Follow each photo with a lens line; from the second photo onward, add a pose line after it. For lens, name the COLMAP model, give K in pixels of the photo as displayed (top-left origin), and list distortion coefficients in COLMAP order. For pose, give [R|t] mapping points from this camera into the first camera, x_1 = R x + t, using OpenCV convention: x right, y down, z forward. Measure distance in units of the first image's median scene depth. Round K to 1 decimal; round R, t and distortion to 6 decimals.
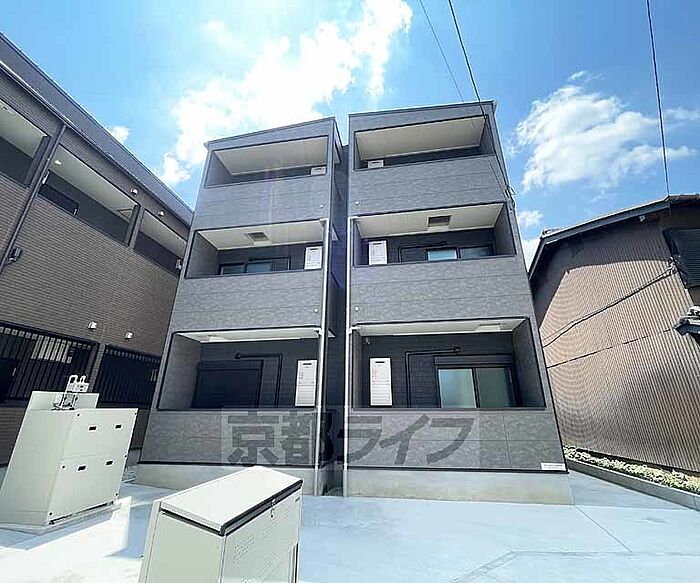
lens RADIAL K [[306.9, 0, 360.8], [0, 306.9, 295.2], [0, 0, 1]] dist [-0.002758, -0.000093]
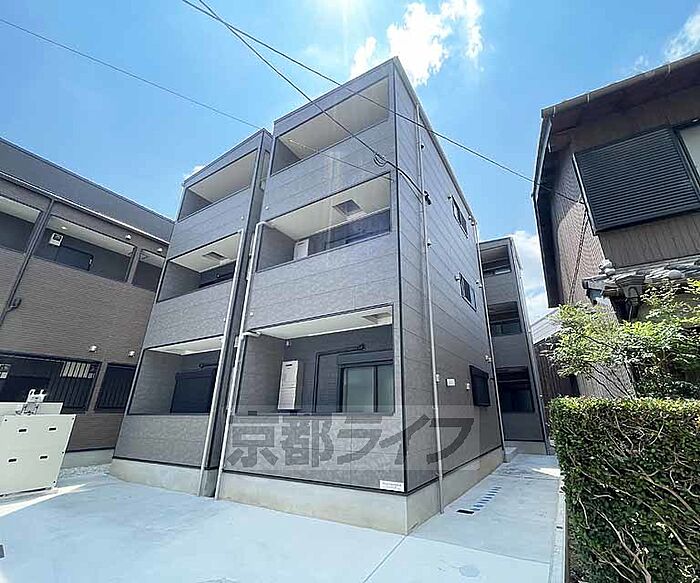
lens RADIAL K [[318.3, 0, 368.7], [0, 318.3, 291.9], [0, 0, 1]] dist [0.013838, -0.000526]
pose [[0.929606, -0.128139, -0.345562, 0.711317], [0.128941, 0.991435, -0.020770, 0.042830], [0.345264, -0.025249, 0.938166, 0.144944]]
